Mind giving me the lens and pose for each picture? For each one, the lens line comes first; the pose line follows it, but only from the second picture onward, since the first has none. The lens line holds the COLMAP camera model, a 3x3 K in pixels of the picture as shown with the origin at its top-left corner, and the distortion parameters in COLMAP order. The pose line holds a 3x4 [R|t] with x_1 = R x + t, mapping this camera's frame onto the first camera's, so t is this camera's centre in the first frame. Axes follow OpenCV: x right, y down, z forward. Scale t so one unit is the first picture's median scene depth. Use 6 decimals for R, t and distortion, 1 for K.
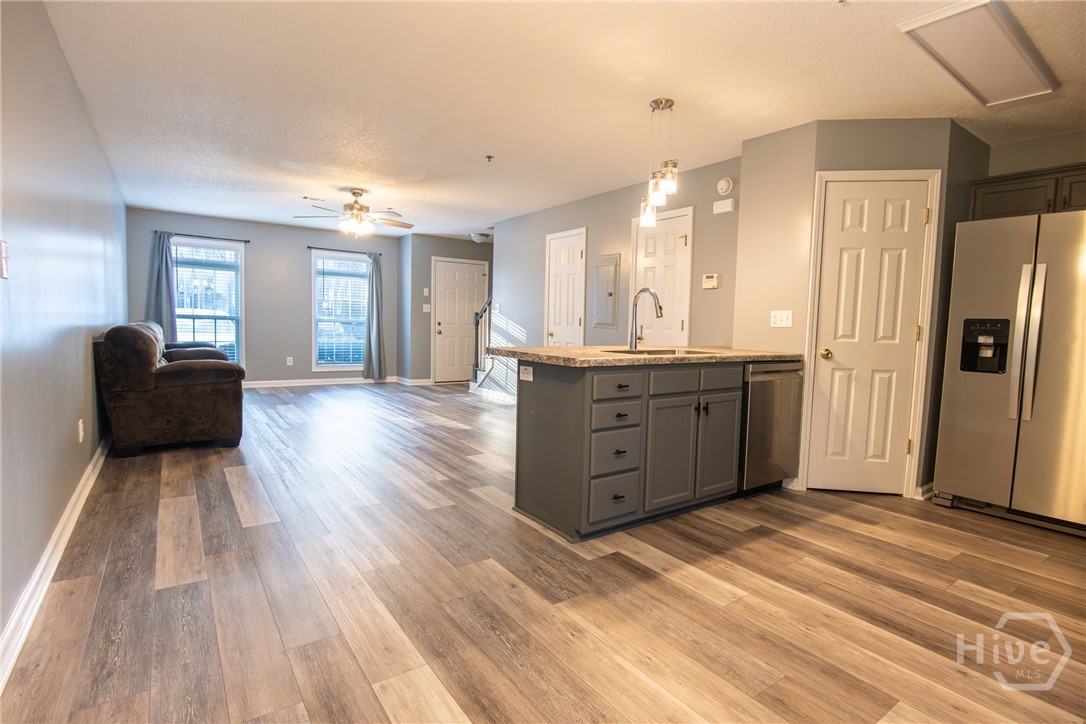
lens RADIAL K [[530.1, 0, 547.7], [0, 530.1, 361.7], [0, 0, 1]] dist [-0.019802, -0.000654]
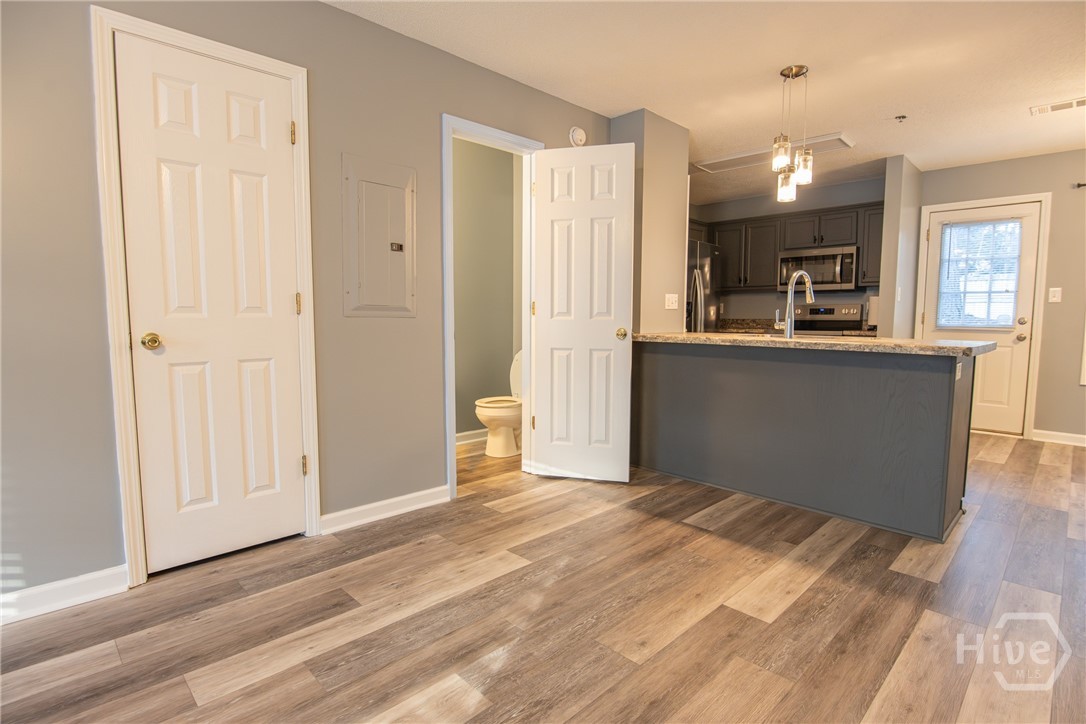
lens RADIAL K [[539.7, 0, 554.8], [0, 539.7, 360.8], [0, 0, 1]] dist [-0.023247, -0.000250]
pose [[-0.165377, -0.111755, 0.979878, -0.749727], [0.065284, 0.990139, 0.123943, -0.138527], [-0.984067, 0.084468, -0.156451, 1.735621]]
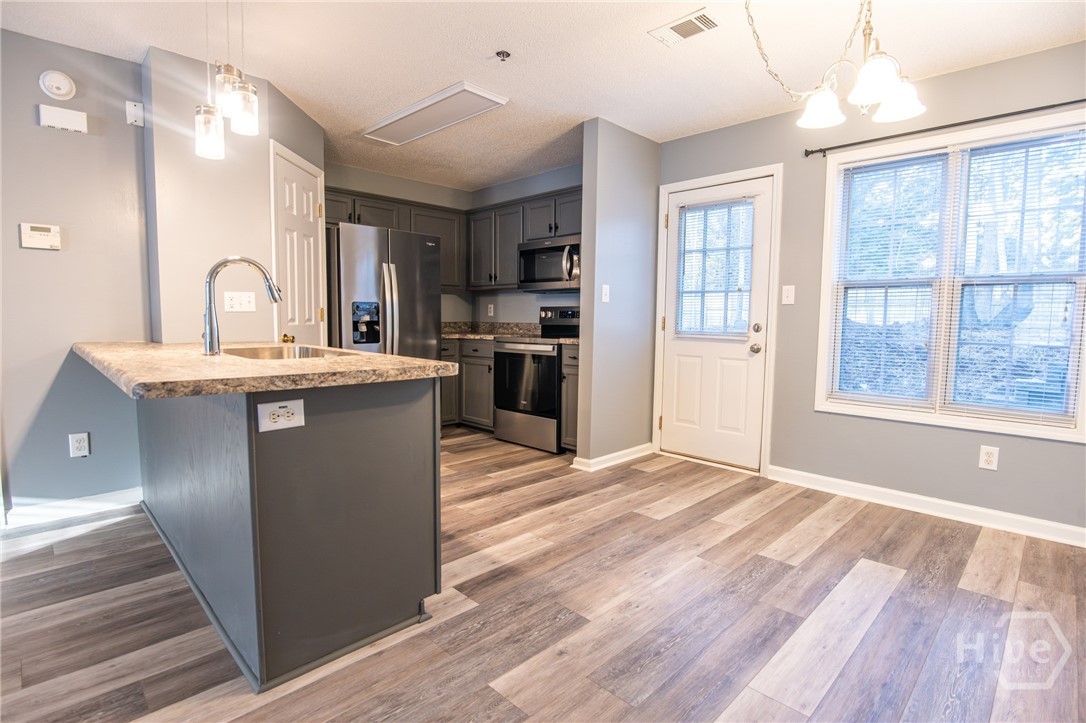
lens RADIAL K [[530.1, 0, 547.7], [0, 530.1, 361.2], [0, 0, 1]] dist [-0.019802, -0.000654]
pose [[-0.163721, -0.114149, 0.979880, -0.571957], [0.059622, 0.990322, 0.125327, -0.077907], [-0.984703, 0.078941, -0.155331, 0.811209]]
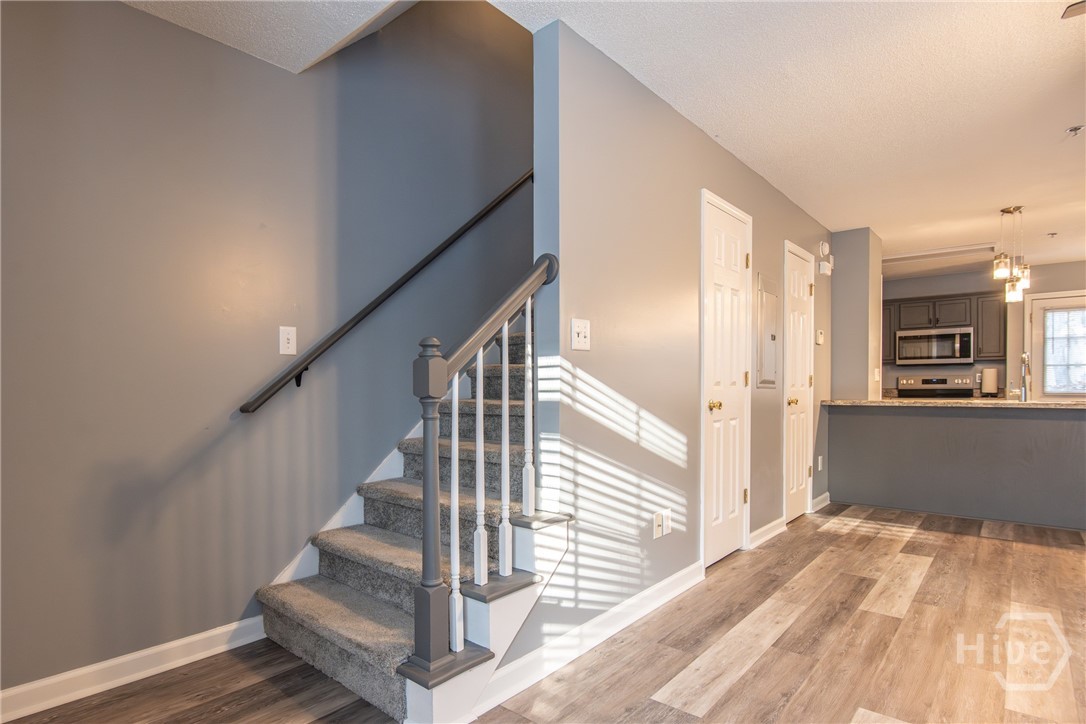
lens RADIAL K [[575.4, 0, 498.3], [0, 575.4, 391.7], [0, 0, 1]] dist [-0.021271, -0.000873]
pose [[-0.198591, -0.036338, 0.979409, -0.969318], [0.071121, 0.996144, 0.051380, -0.221401], [-0.977499, 0.079860, -0.195241, 2.724790]]
